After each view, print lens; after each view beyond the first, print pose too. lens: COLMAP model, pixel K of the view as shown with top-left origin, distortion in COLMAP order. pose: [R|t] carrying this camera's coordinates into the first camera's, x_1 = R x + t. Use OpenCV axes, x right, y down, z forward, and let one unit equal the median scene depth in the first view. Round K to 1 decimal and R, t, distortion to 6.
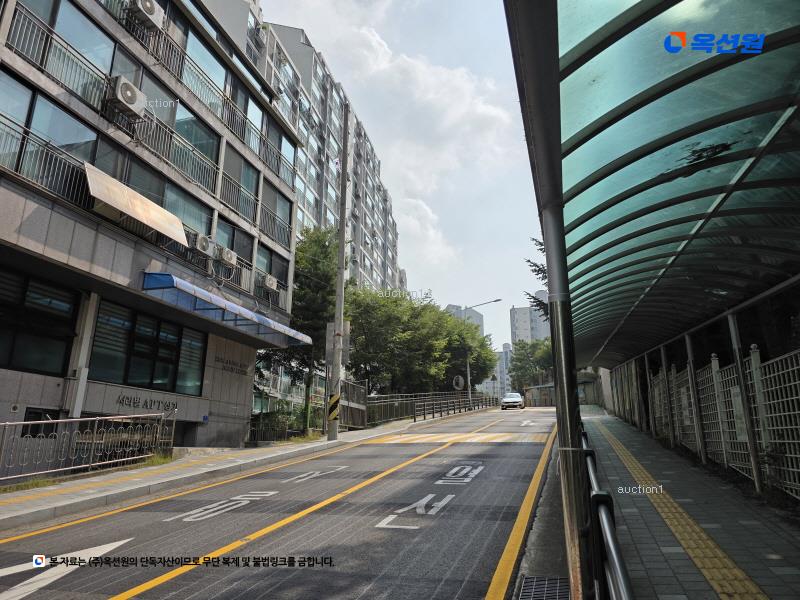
lens RADIAL K [[543.4, 0, 398.5], [0, 543.4, 301.2], [0, 0, 1]] dist [0.100973, -0.079339]
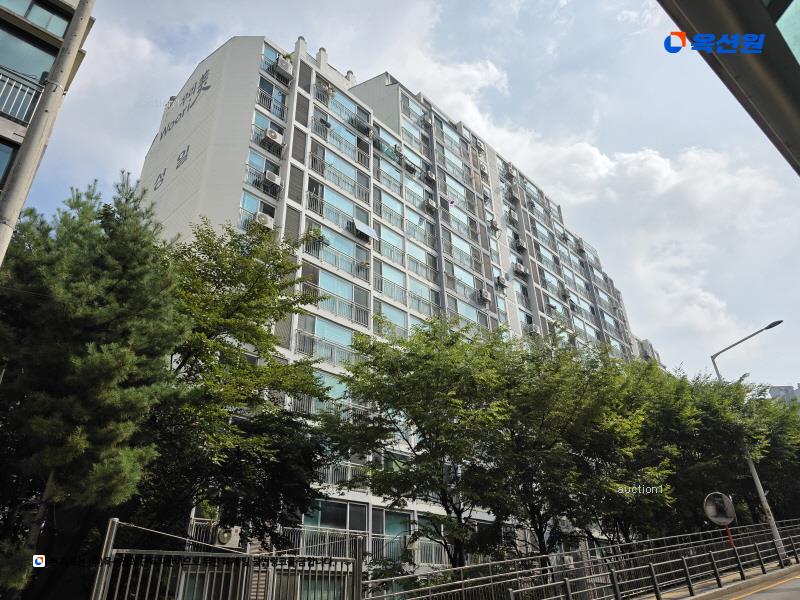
lens RADIAL K [[543.4, 0, 398.5], [0, 543.4, 301.2], [0, 0, 1]] dist [0.100973, -0.079339]
pose [[0.849846, -0.275183, -0.449485, 0.102530], [0.163478, 0.948435, -0.271561, 0.049953], [0.501036, 0.157304, 0.851010, 0.324853]]
